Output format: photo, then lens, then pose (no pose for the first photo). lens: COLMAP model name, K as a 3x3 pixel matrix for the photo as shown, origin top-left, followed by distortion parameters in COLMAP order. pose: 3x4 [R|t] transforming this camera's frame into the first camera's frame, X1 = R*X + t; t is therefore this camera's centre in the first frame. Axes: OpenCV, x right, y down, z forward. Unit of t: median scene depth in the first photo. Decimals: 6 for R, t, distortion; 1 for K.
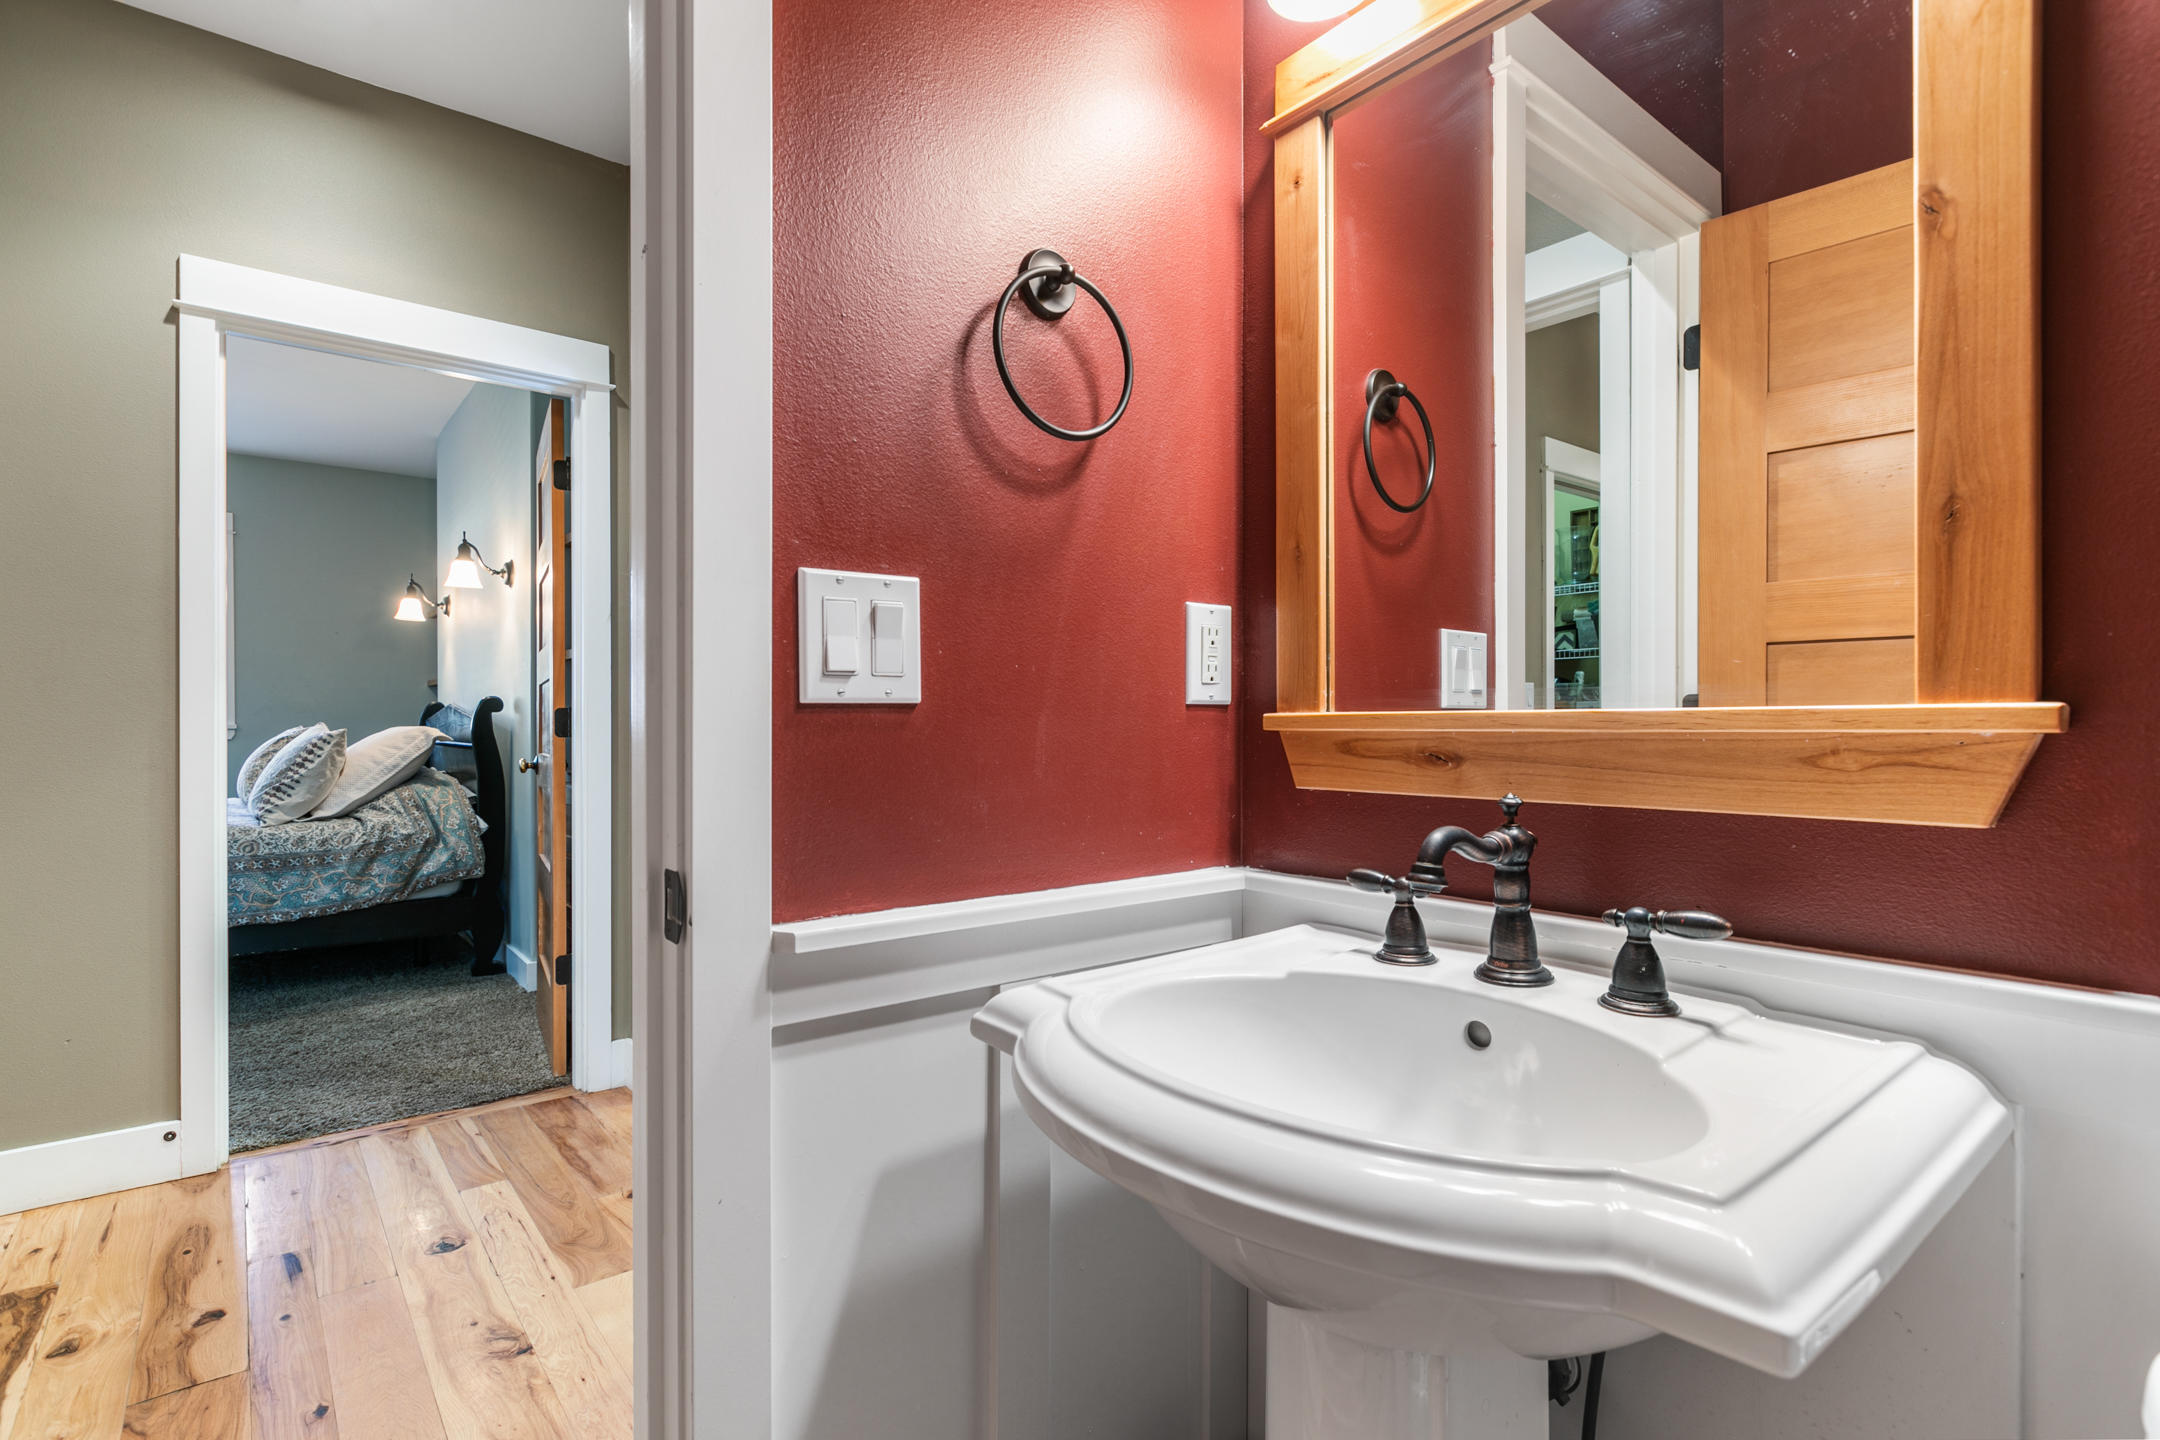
lens RADIAL K [[1048.0, 0, 1082.8], [0, 1048.0, 722.1], [0, 0, 1]] dist [0.000733, -0.000270]
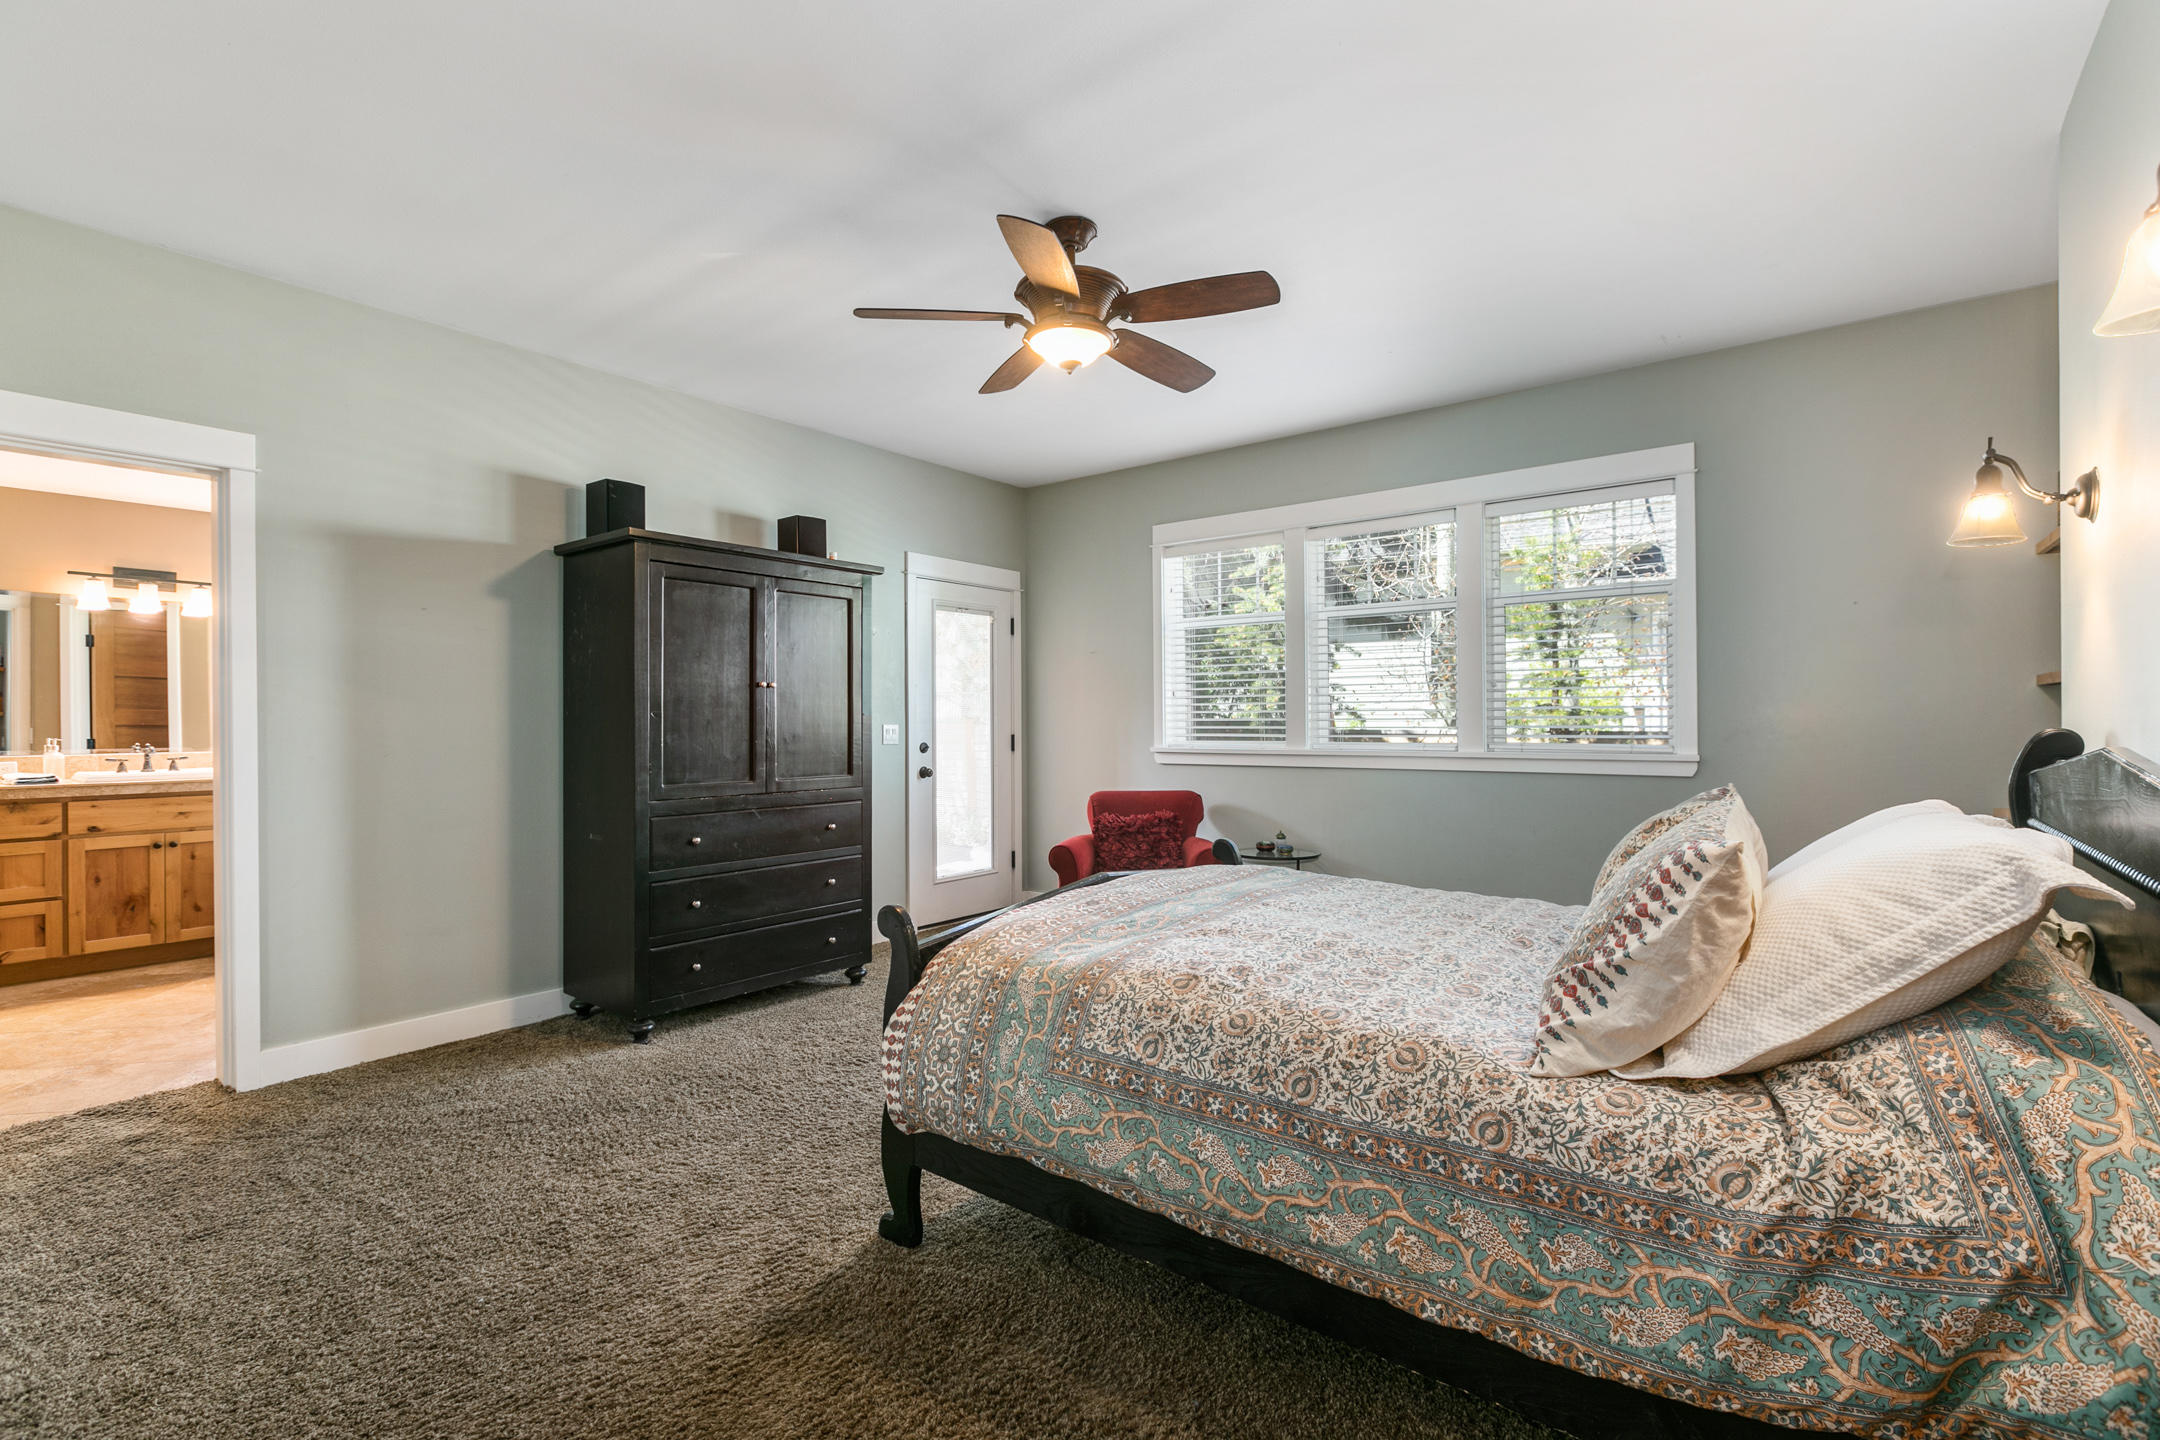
lens RADIAL K [[981.0, 0, 1081.6], [0, 981.0, 716.3], [0, 0, 1]] dist [-0.004885, 0.001236]
pose [[0.230493, -0.000127, -0.973074, -0.441299], [0.004476, 0.999990, 0.000930, -0.035264], [0.973064, -0.004569, 0.230491, 0.715907]]
